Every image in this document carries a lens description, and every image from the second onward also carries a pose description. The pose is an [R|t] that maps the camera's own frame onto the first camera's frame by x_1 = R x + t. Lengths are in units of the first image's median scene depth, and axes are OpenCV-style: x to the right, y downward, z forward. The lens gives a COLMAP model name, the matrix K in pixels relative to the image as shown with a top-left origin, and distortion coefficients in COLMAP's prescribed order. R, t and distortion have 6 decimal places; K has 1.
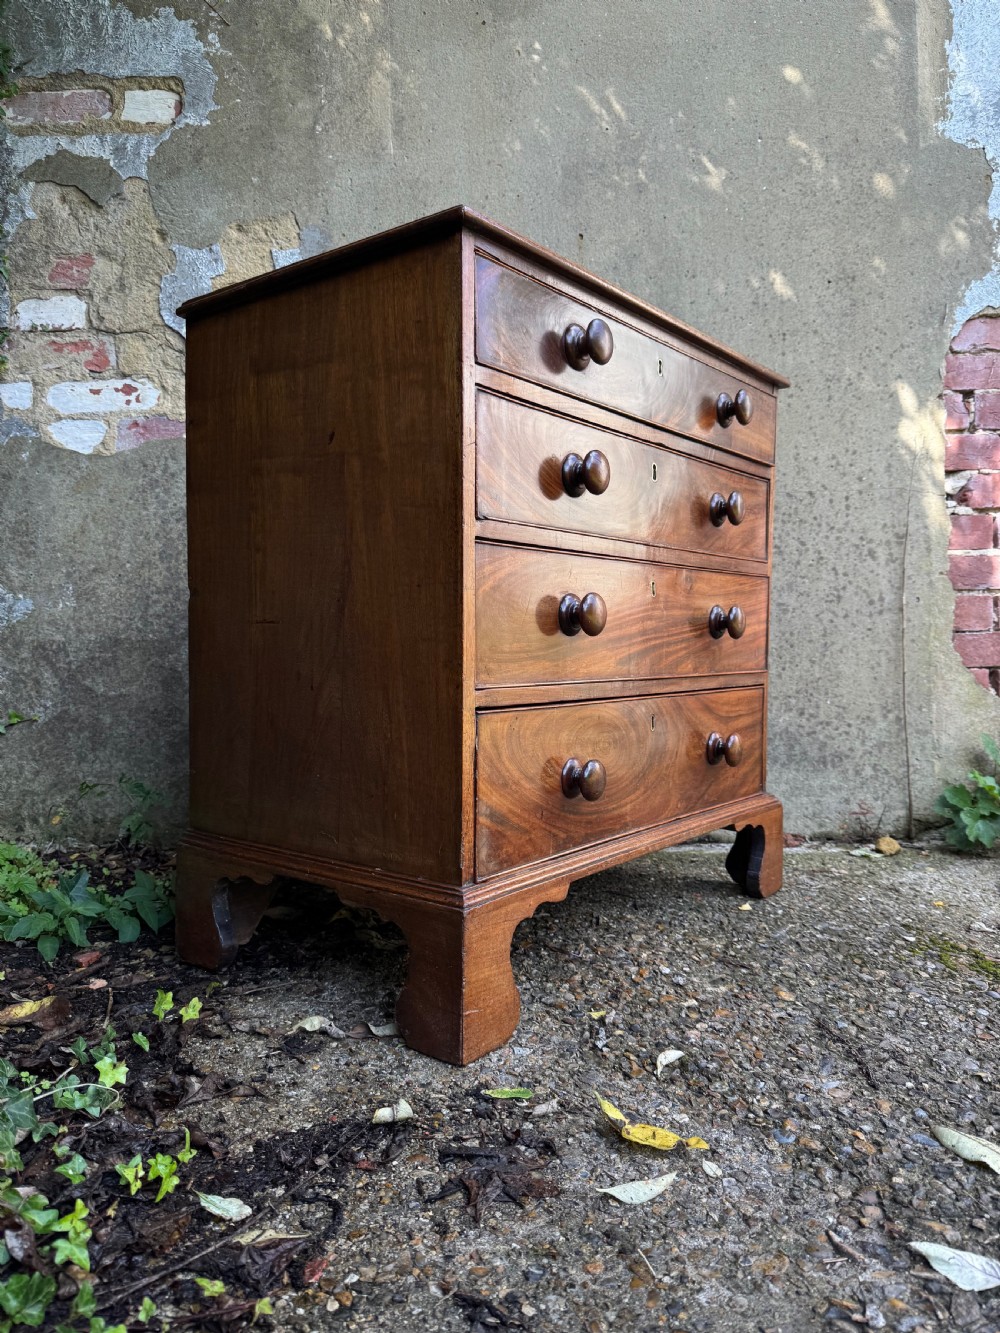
lens RADIAL K [[957.2, 0, 499.3], [0, 957.2, 668.7], [0, 0, 1]] dist [-0.006780, -0.010110]
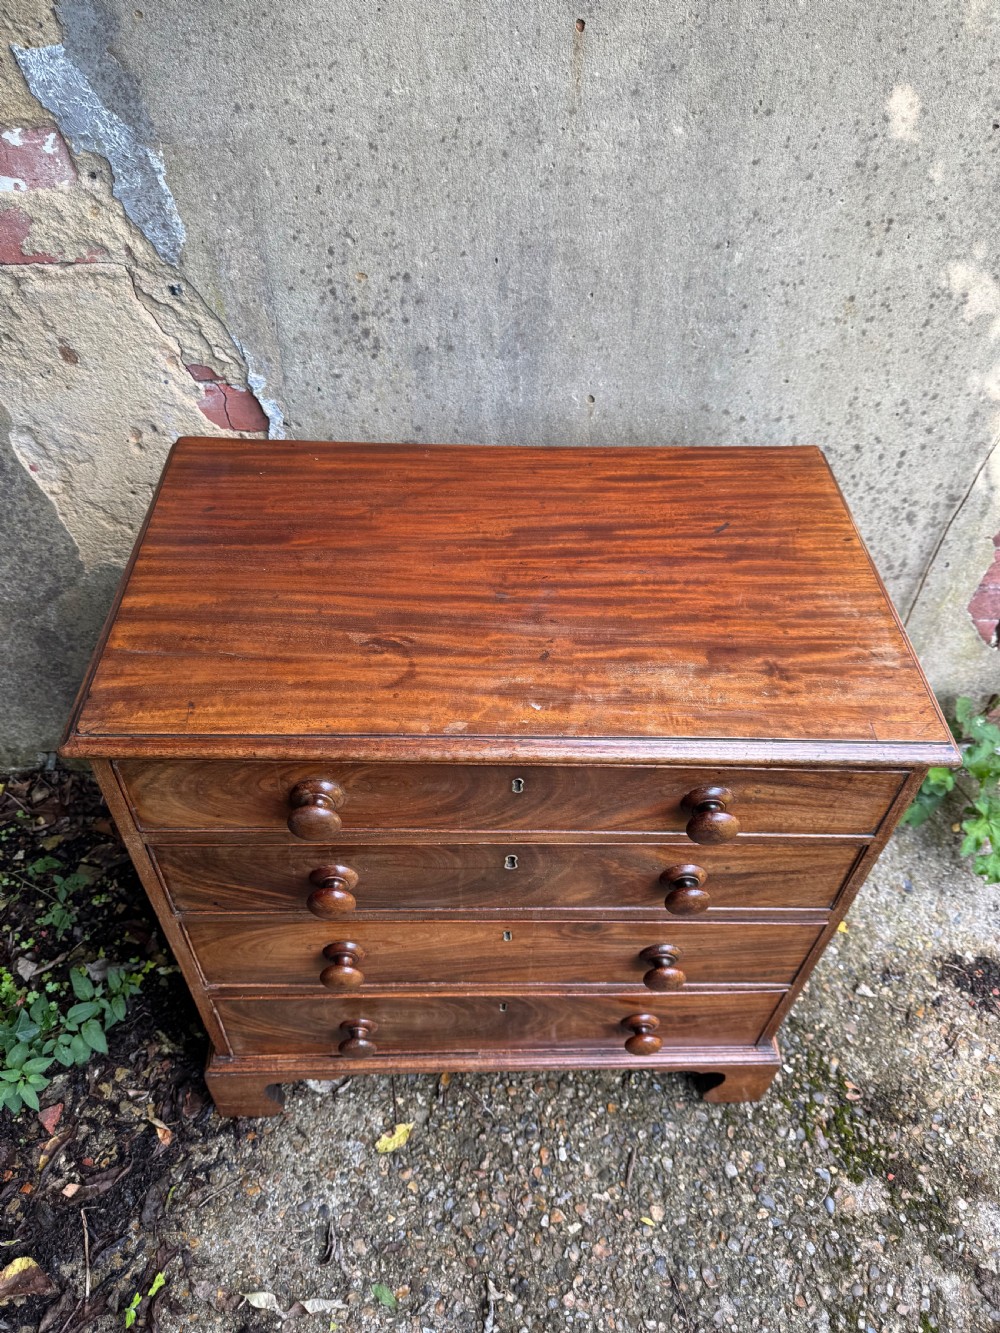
lens RADIAL K [[957.2, 0, 495.3], [0, 957.2, 672.3], [0, 0, 1]] dist [-0.006780, -0.010110]
pose [[0.999114, 0.019723, 0.037169, 0.034331], [-0.039962, 0.721357, 0.691409, -0.806815], [-0.013175, -0.692282, 0.721506, 0.511291]]
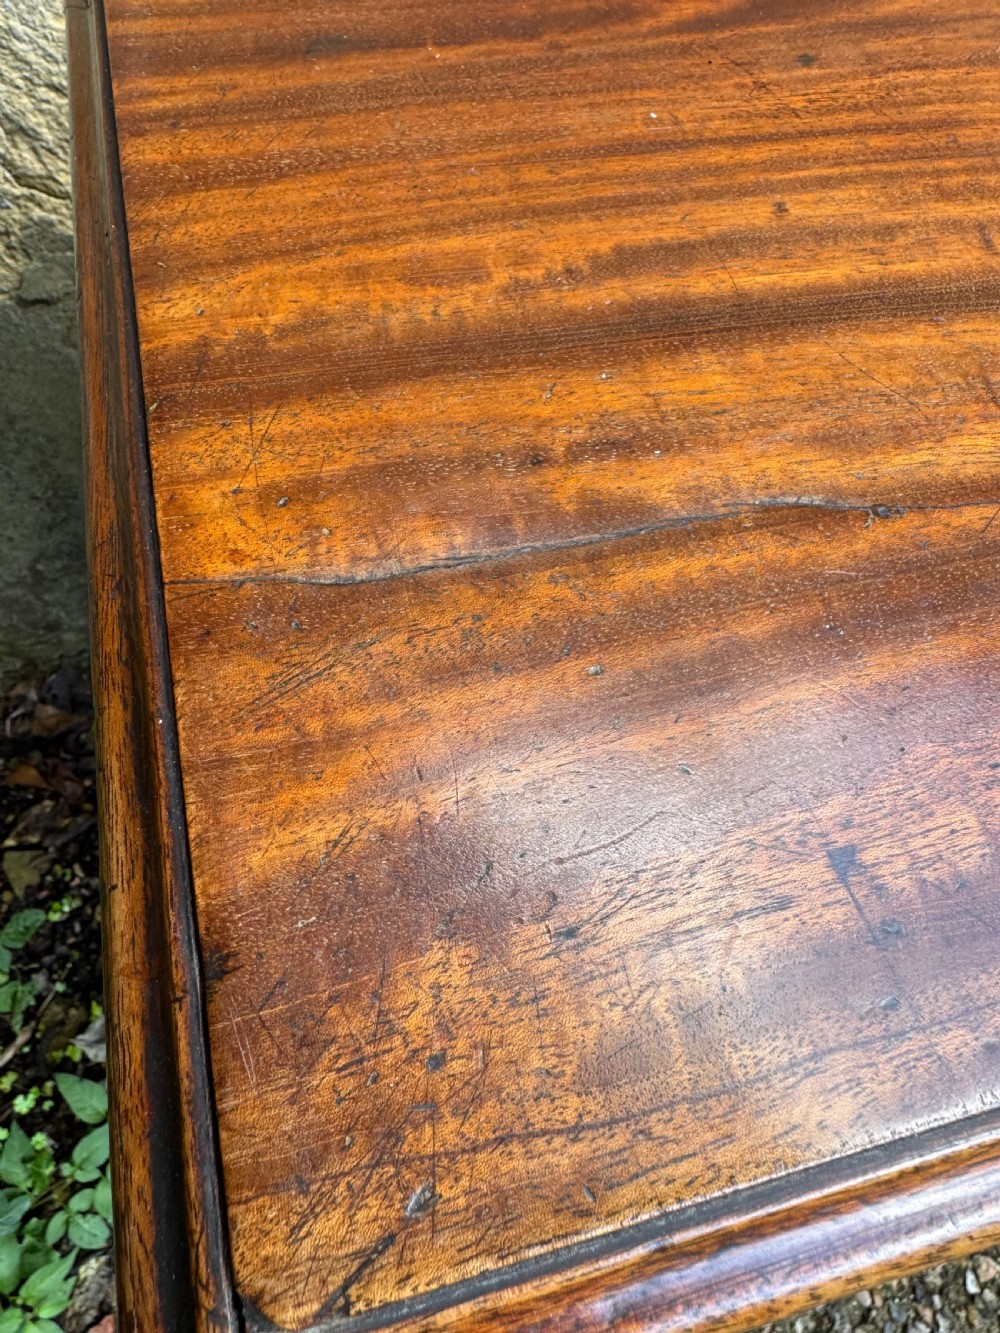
lens RADIAL K [[957.2, 0, 495.8], [0, 957.2, 598.1], [0, 0, 1]] dist [-0.006780, -0.010110]
pose [[0.970276, -0.170307, 0.171932, -0.192719], [-0.046477, 0.566095, 0.823028, -0.448265], [-0.237497, -0.806555, 0.541353, 0.929393]]
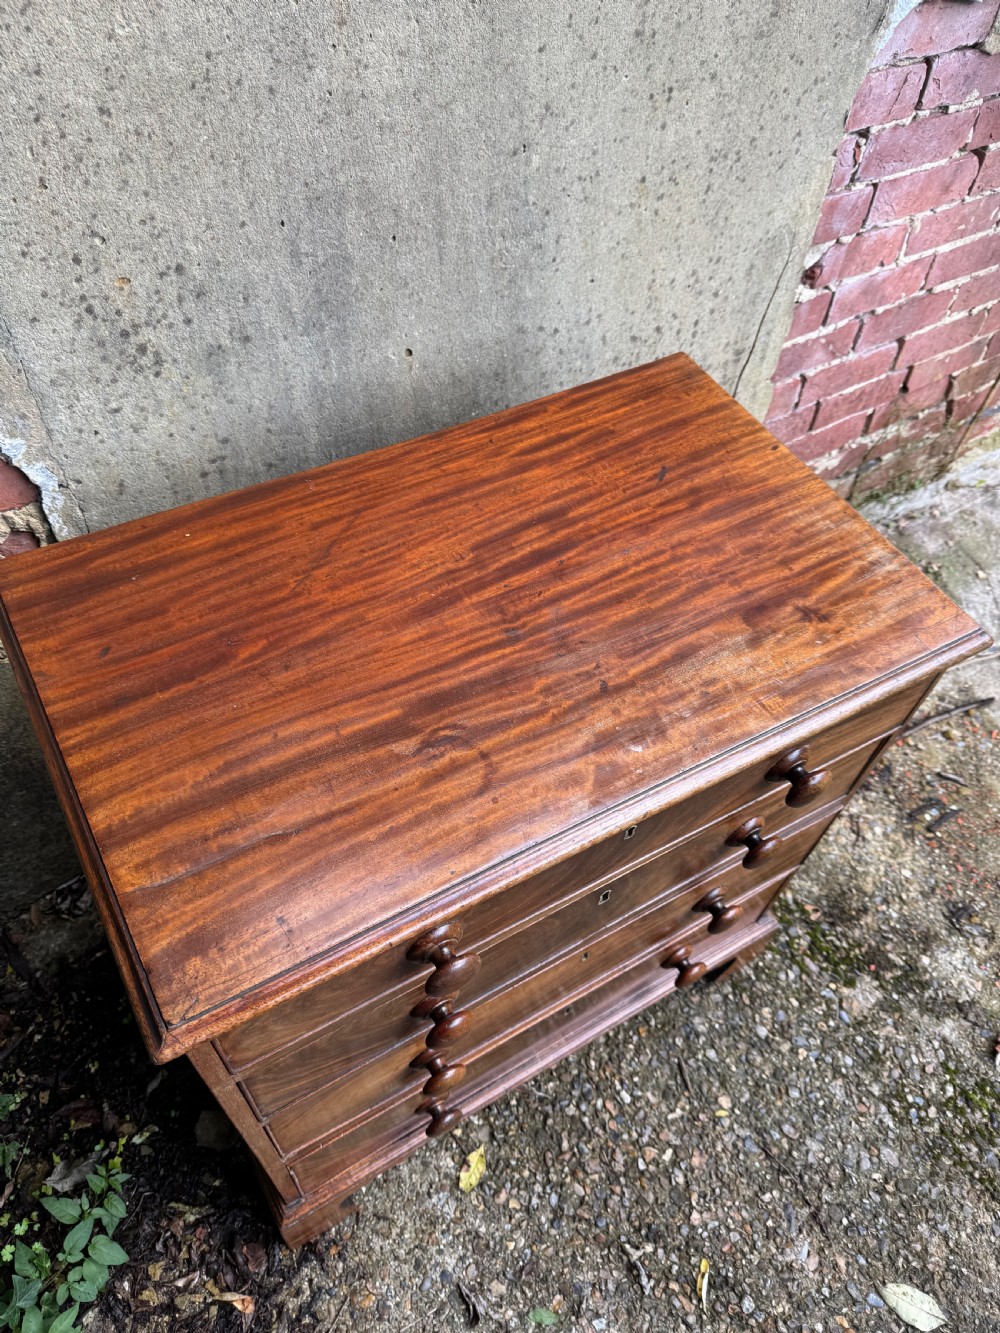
lens RADIAL K [[957.2, 0, 500.7], [0, 957.2, 676.9], [0, 0, 1]] dist [-0.006780, -0.010110]
pose [[0.868215, -0.348422, 0.353278, -0.174426], [-0.057813, 0.636100, 0.769438, -0.815004], [-0.492809, -0.688462, 0.532127, 0.721291]]
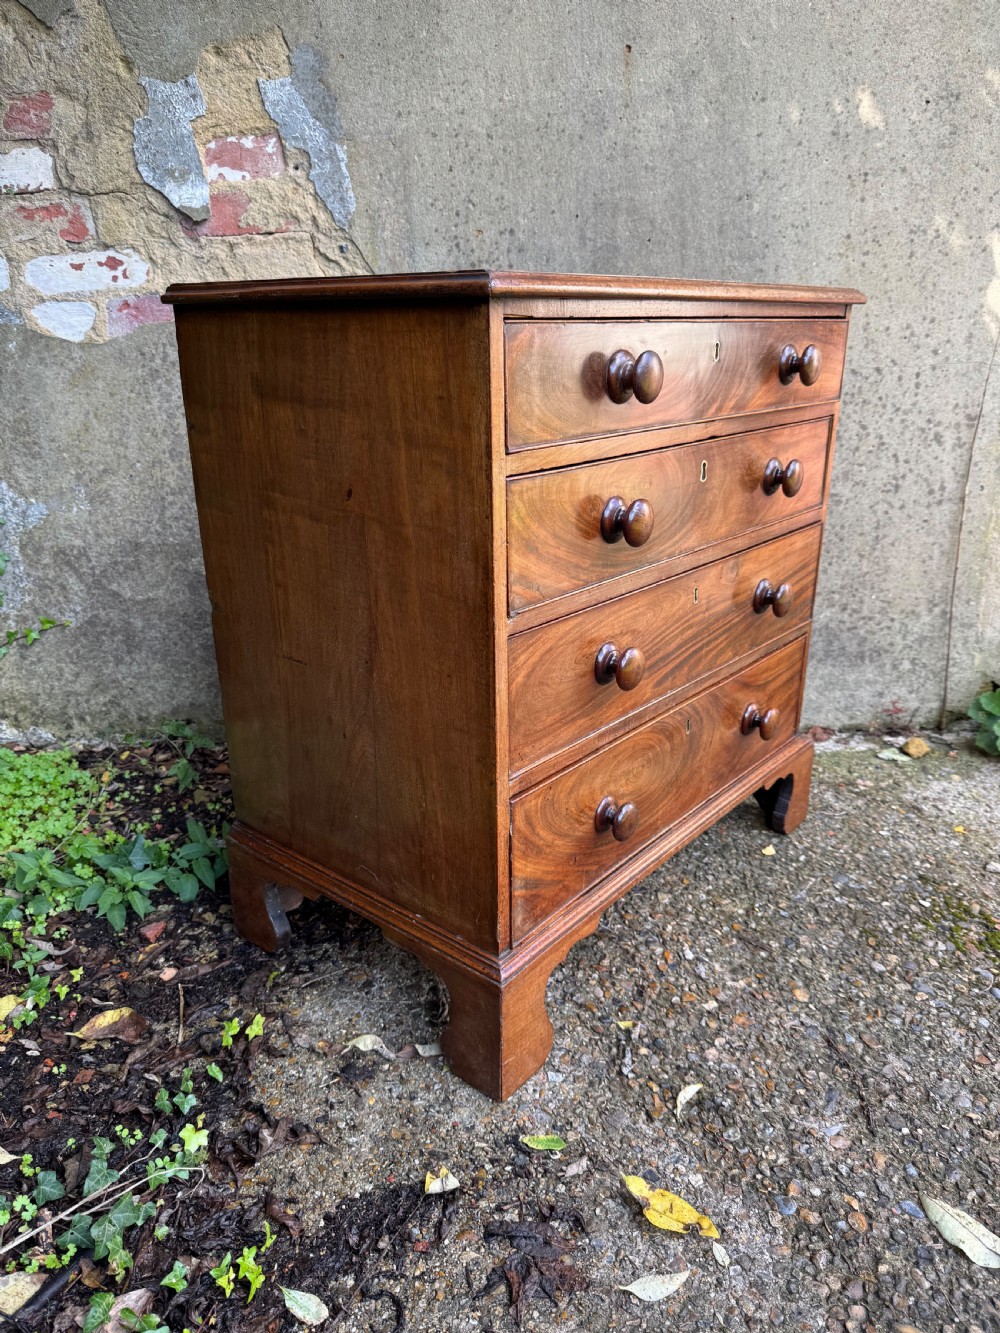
lens RADIAL K [[957.2, 0, 493.1], [0, 957.2, 677.4], [0, 0, 1]] dist [-0.006780, -0.010110]
pose [[0.999305, -0.003380, -0.037127, -0.003969], [0.014927, 0.948845, 0.315390, -0.286534], [0.034162, -0.315725, 0.948235, 0.067718]]
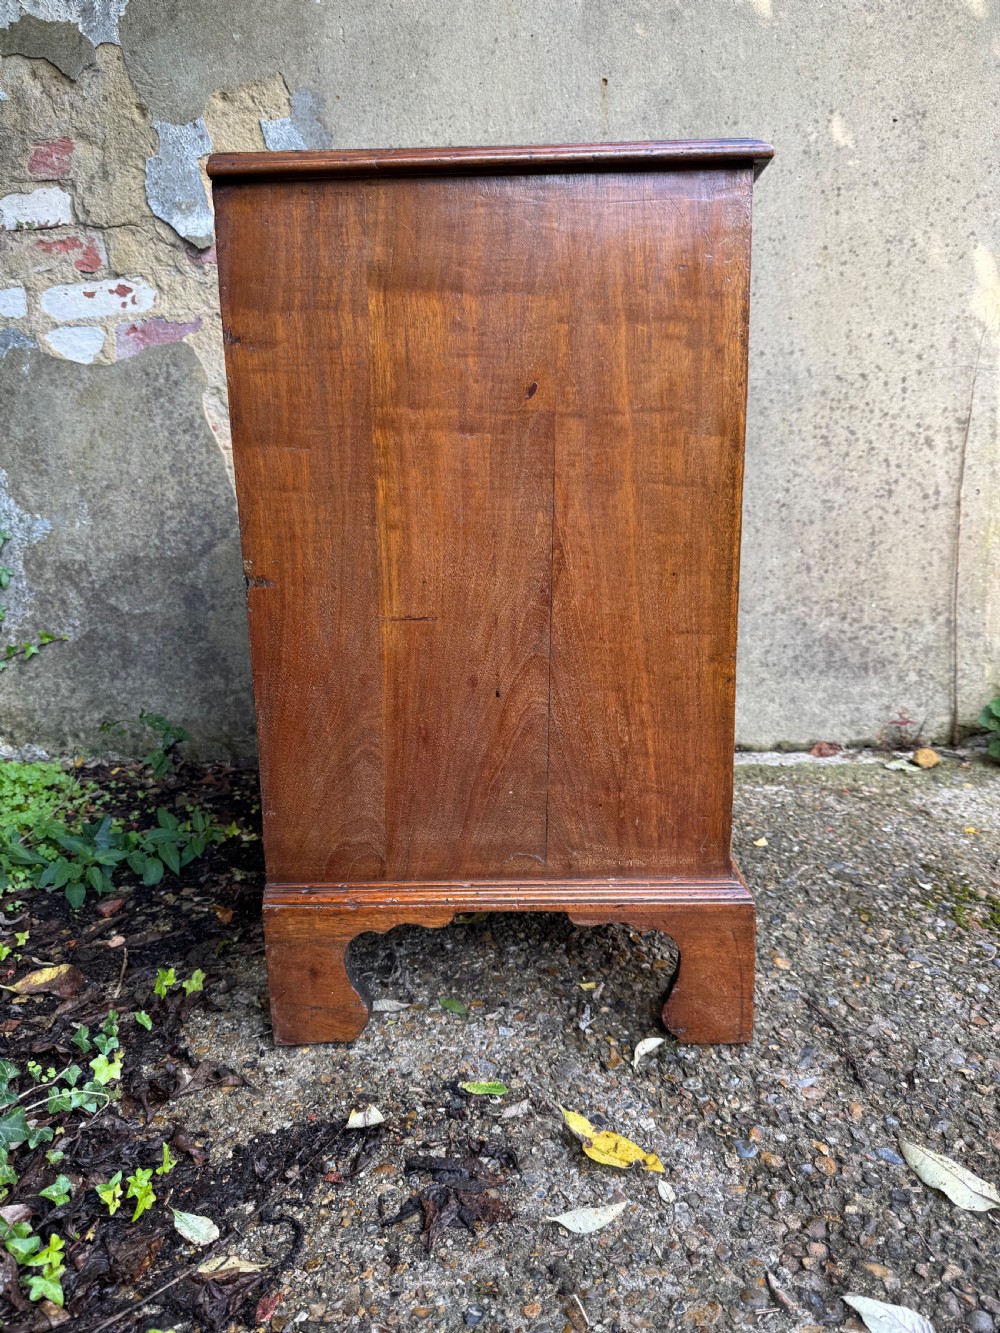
lens RADIAL K [[957.2, 0, 497.2], [0, 957.2, 674.8], [0, 0, 1]] dist [-0.006780, -0.010110]
pose [[0.996482, -0.012268, -0.082904, 0.076167], [0.027735, 0.981760, 0.188089, -0.123722], [0.079084, -0.189726, 0.978647, 0.050453]]
